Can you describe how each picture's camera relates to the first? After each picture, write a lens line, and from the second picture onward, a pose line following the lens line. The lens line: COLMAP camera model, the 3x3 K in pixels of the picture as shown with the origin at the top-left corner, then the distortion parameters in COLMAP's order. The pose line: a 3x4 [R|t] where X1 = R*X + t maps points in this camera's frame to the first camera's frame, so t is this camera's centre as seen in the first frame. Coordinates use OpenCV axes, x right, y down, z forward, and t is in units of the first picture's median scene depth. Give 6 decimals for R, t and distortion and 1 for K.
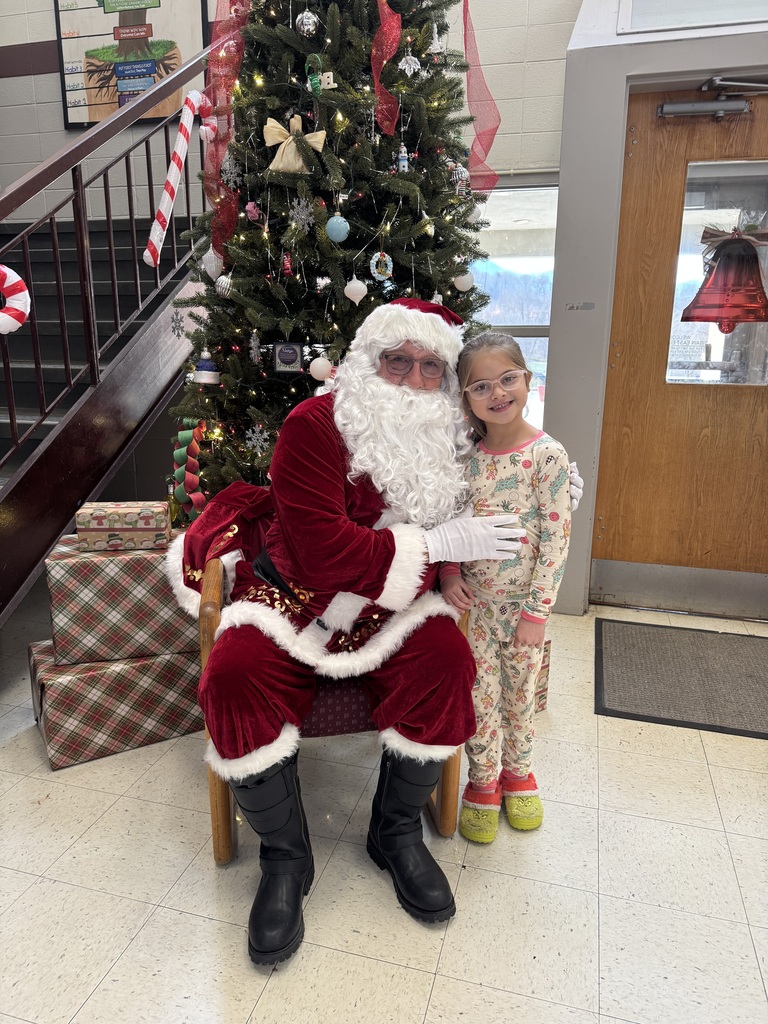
lens RADIAL K [[724.8, 0, 385.2], [0, 724.8, 510.3], [0, 0, 1]] dist [0.005580, -0.016917]
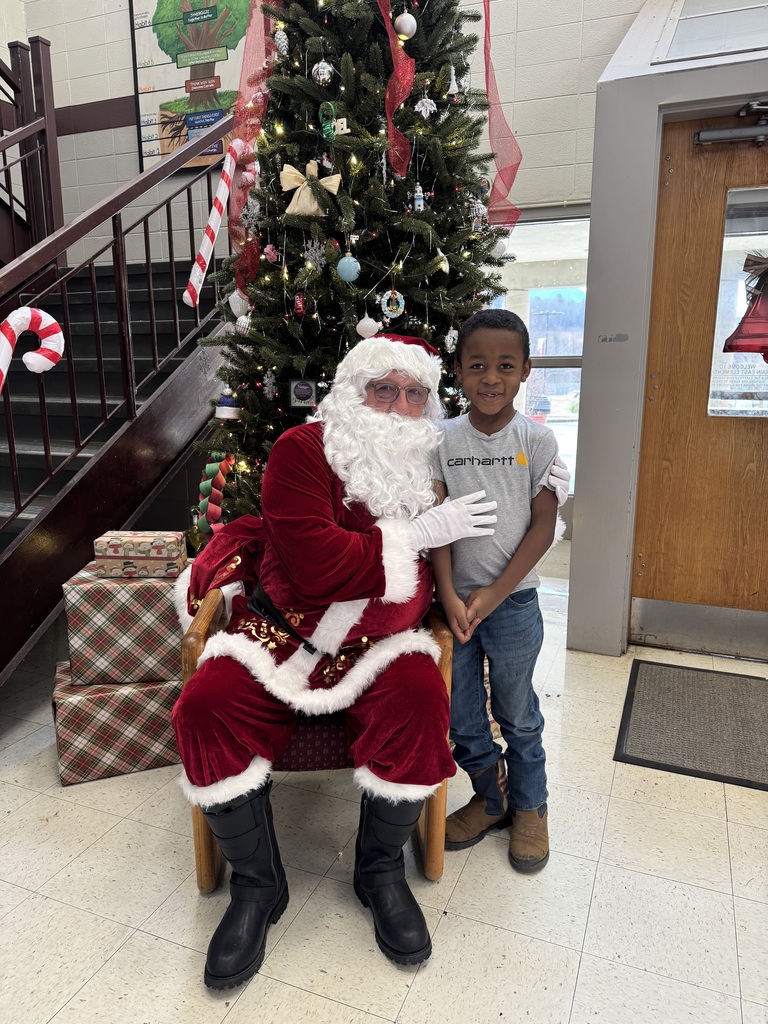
lens RADIAL K [[726.1, 0, 385.6], [0, 726.1, 513.3], [0, 0, 1]] dist [0.007405, -0.017562]
pose [[0.993653, 0.012746, -0.111761, 0.100605], [-0.016752, 0.999248, -0.034981, -0.007466], [0.111231, 0.036632, 0.993119, 0.000775]]
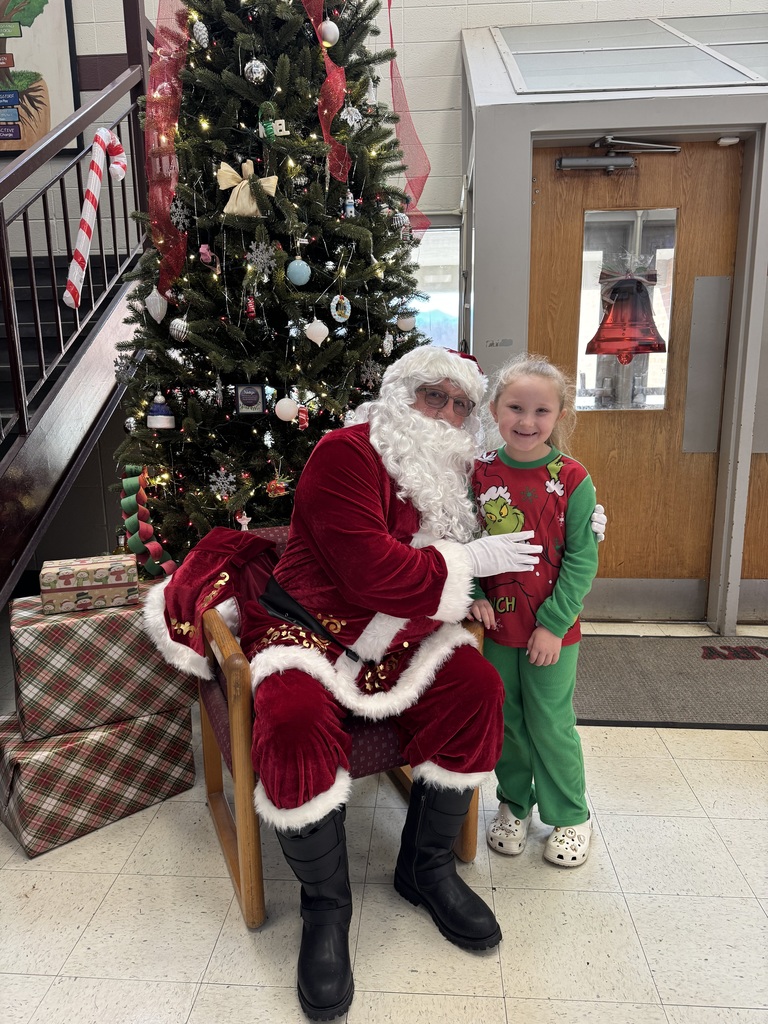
lens RADIAL K [[723.9, 0, 385.5], [0, 723.9, 511.6], [0, 0, 1]] dist [0.007402, -0.018054]
pose [[0.978194, -0.062822, 0.197965, -0.161038], [0.070725, 0.996947, -0.033098, -0.012452], [-0.195281, 0.046378, 0.979650, 0.002367]]
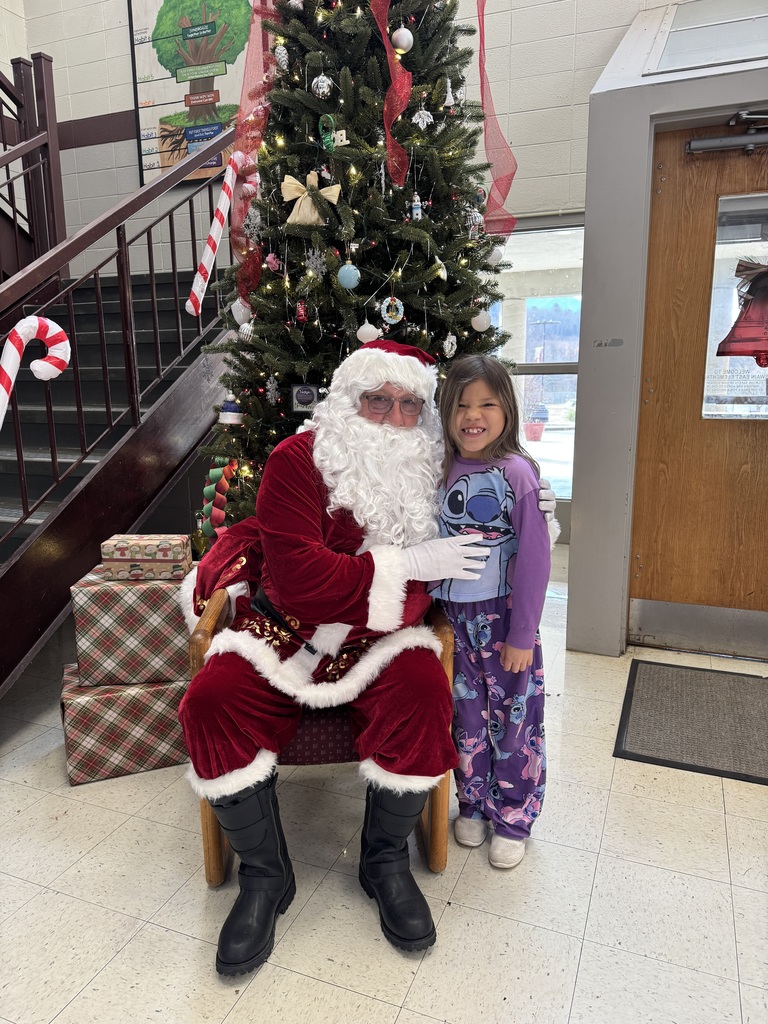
lens RADIAL K [[725.3, 0, 386.0], [0, 725.3, 515.0], [0, 0, 1]] dist [0.010378, -0.020730]
pose [[0.993900, 0.003392, -0.110231, 0.099949], [-0.008559, 0.998885, -0.046434, 0.004996], [0.109951, 0.047095, 0.992821, -0.018247]]
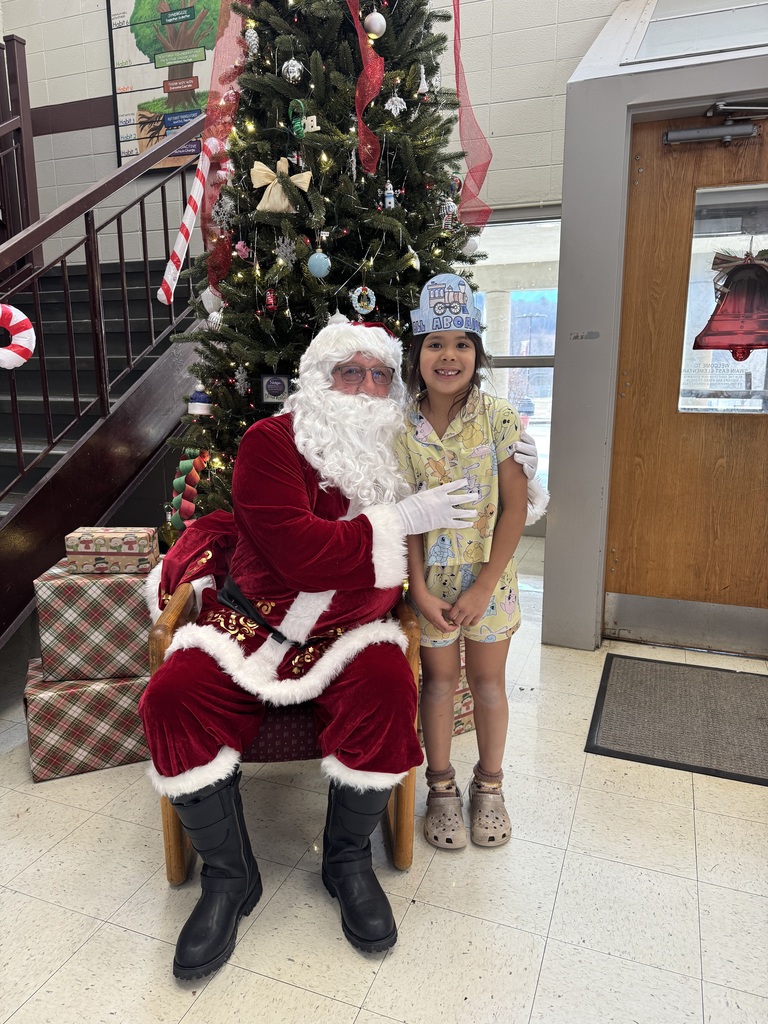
lens RADIAL K [[725.6, 0, 384.3], [0, 725.6, 513.9], [0, 0, 1]] dist [0.007134, -0.017821]
pose [[0.995540, 0.007775, -0.094017, 0.120710], [-0.011379, 0.999218, -0.037863, 0.003347], [0.093649, 0.038764, 0.994850, -0.002788]]
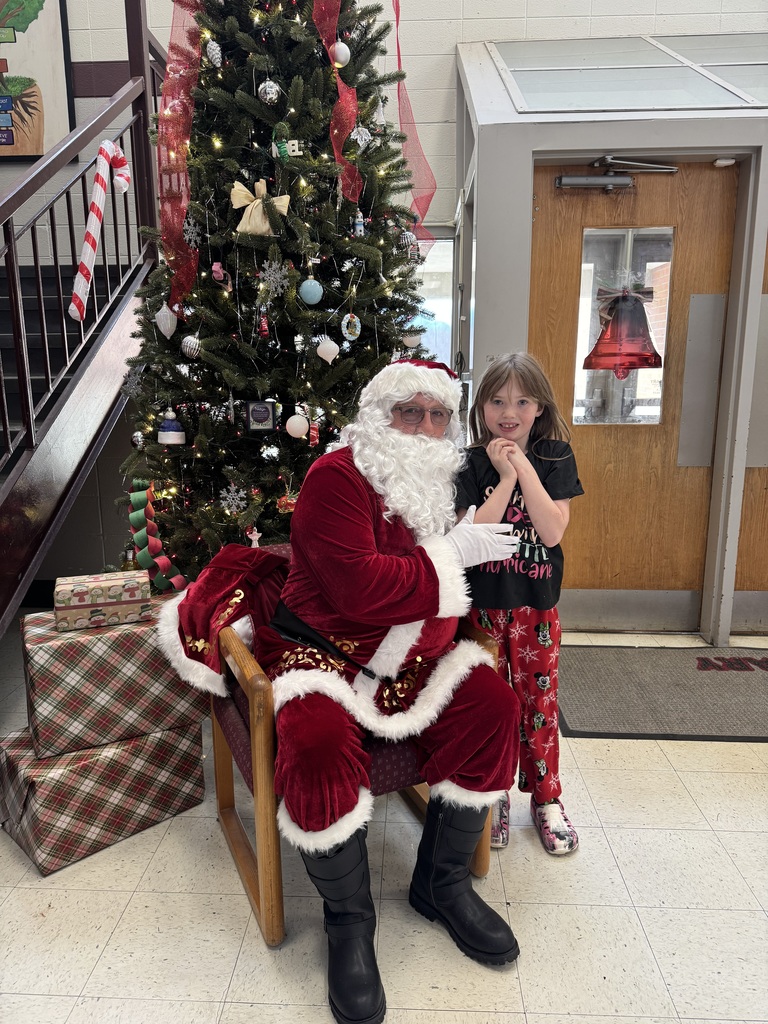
lens RADIAL K [[723.3, 0, 382.2], [0, 723.3, 510.7], [0, 0, 1]] dist [0.010637, -0.020755]
pose [[0.973688, -0.057902, 0.220406, -0.201625], [0.067466, 0.997068, -0.036111, -0.034231], [-0.217669, 0.050031, 0.974740, -0.000640]]
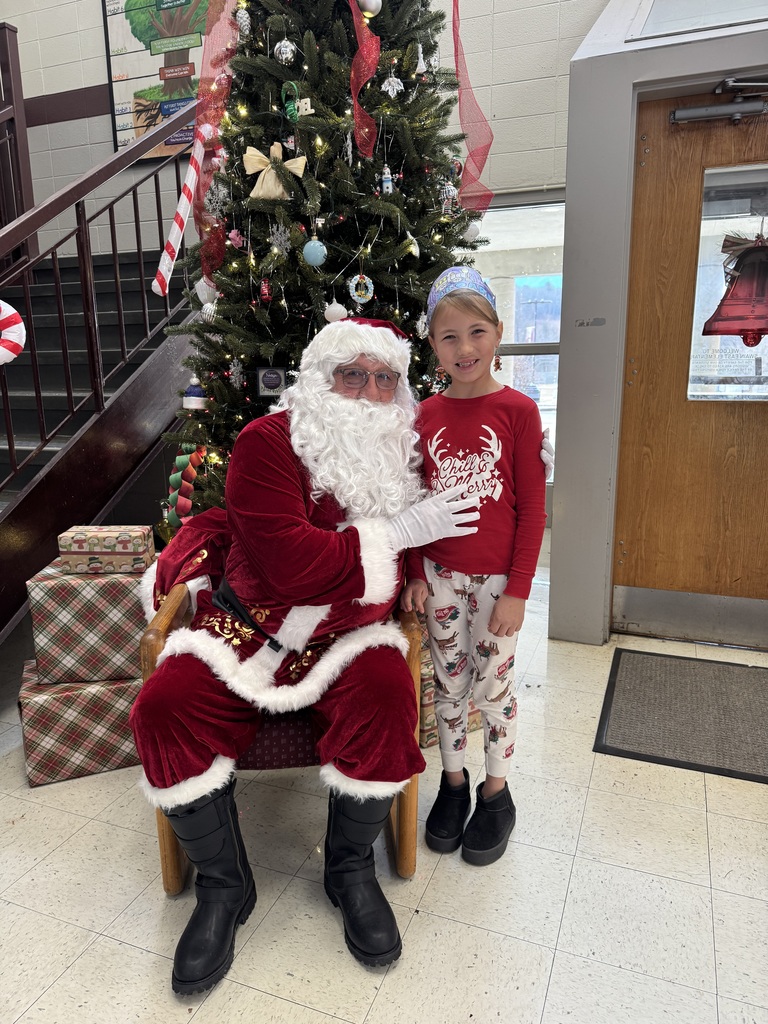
lens RADIAL K [[726.8, 0, 382.4], [0, 726.8, 511.5], [0, 0, 1]] dist [0.002498, -0.012503]
pose [[0.994506, -0.000875, -0.104673, 0.125377], [-0.001838, 0.999665, -0.025821, -0.006812], [0.104661, 0.025871, 0.994171, 0.024931]]
